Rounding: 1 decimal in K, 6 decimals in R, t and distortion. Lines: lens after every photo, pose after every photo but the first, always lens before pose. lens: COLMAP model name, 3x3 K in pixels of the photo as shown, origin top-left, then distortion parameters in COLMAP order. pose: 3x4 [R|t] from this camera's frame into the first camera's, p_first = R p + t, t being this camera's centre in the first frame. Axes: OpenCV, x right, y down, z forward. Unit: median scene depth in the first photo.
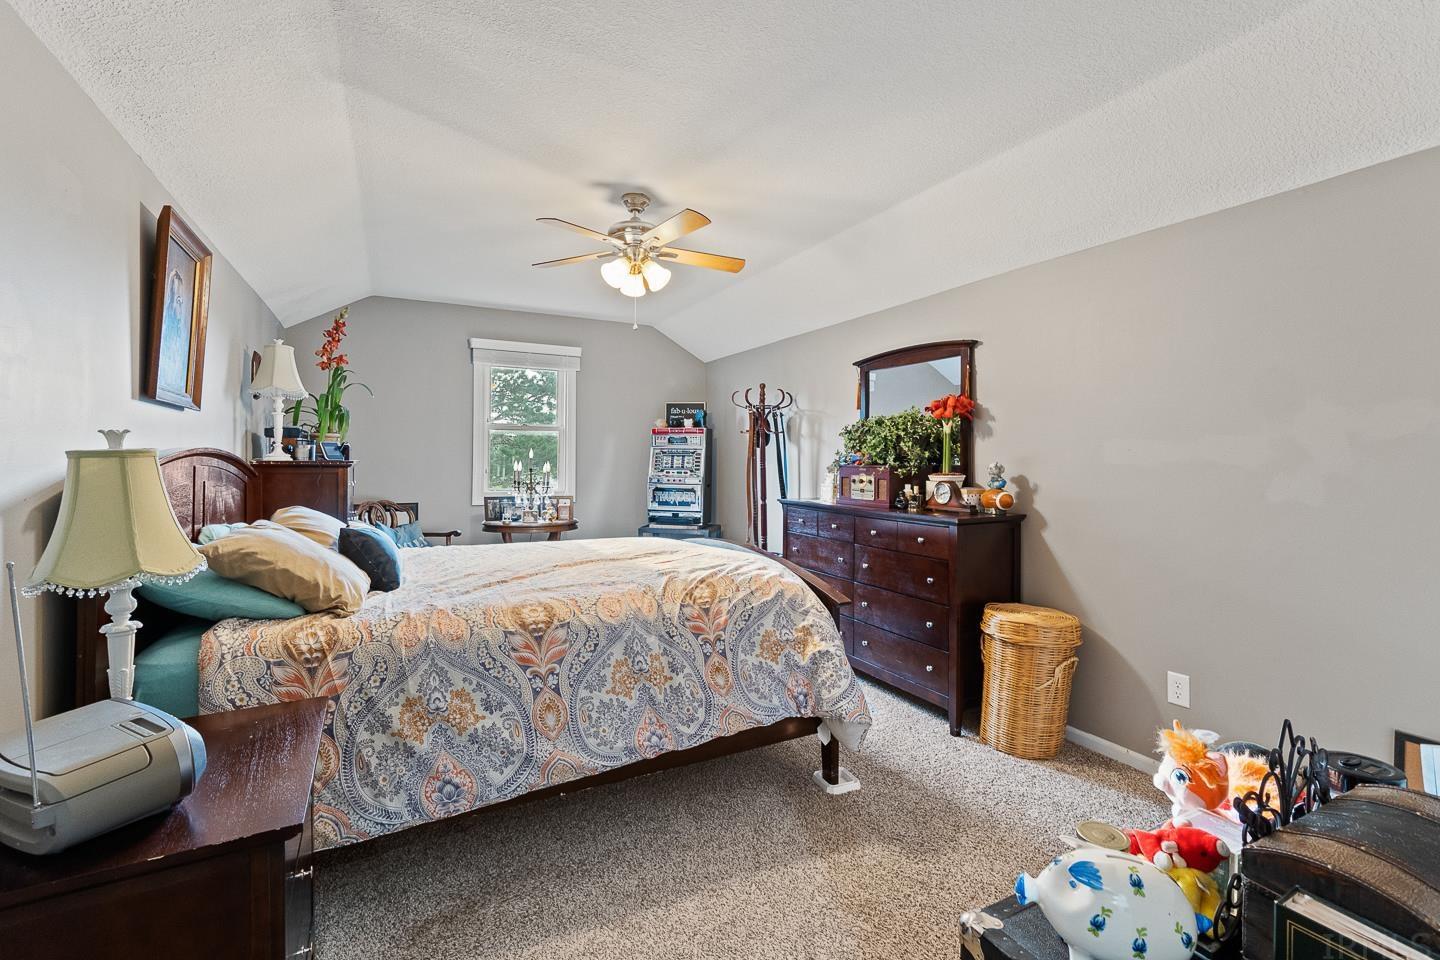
lens RADIAL K [[616.5, 0, 717.5], [0, 616.5, 463.2], [0, 0, 1]] dist [-0.000845, -0.000059]
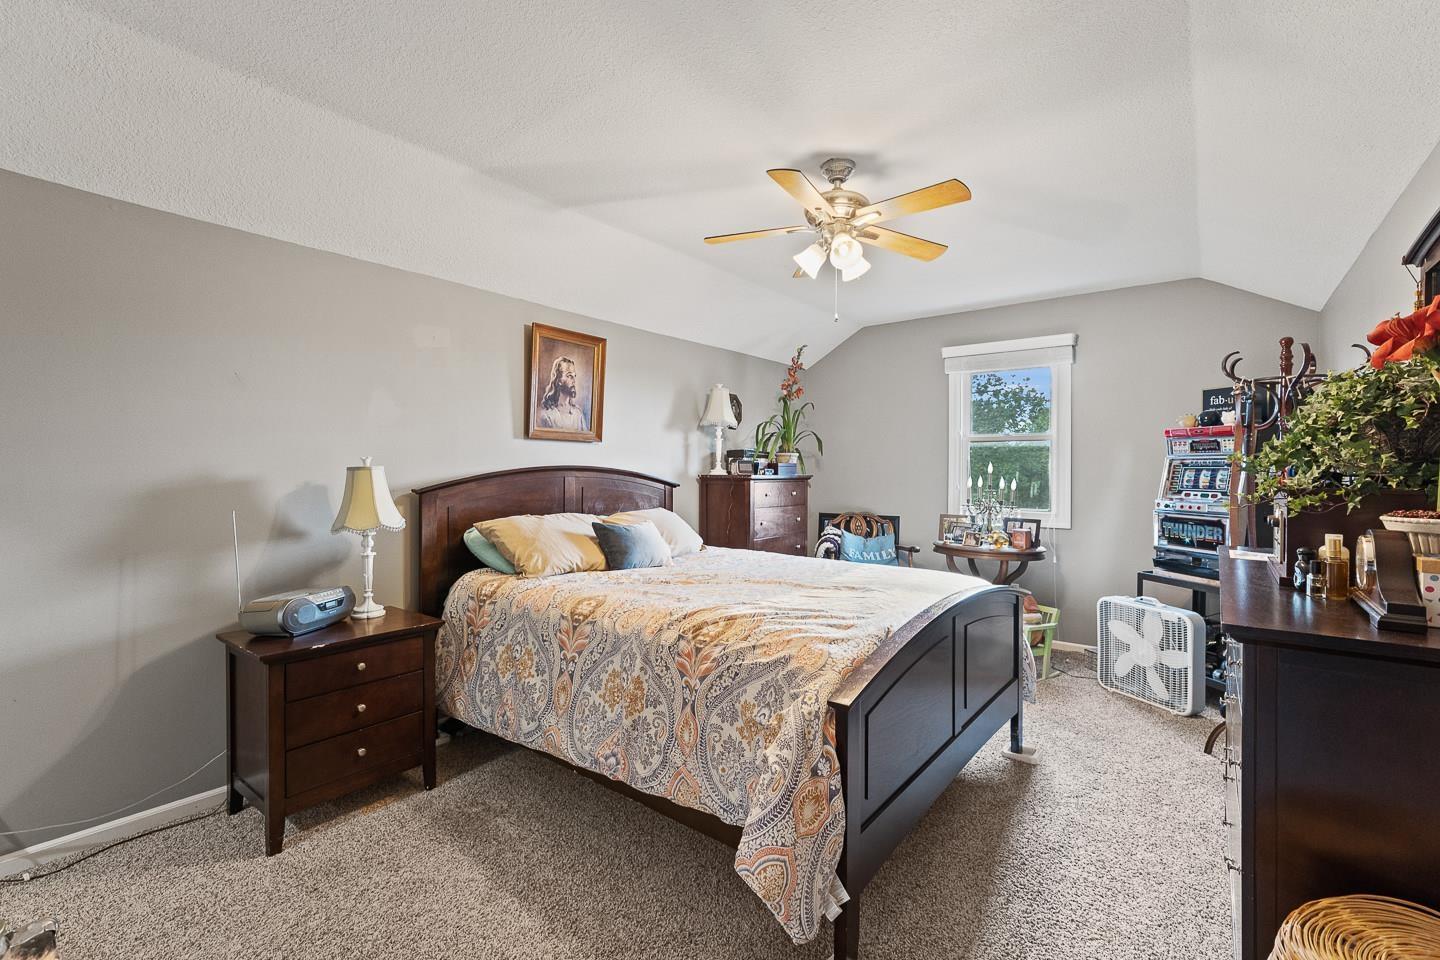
lens RADIAL K [[611.1, 0, 720.0], [0, 611.1, 480.0], [0, 0, 1]] dist [0.001750, 0.000174]
pose [[0.426745, 0.009042, -0.904327, 0.718331], [-0.009285, 0.999941, 0.005616, 0.000117], [0.904324, 0.006000, 0.426803, 0.637874]]
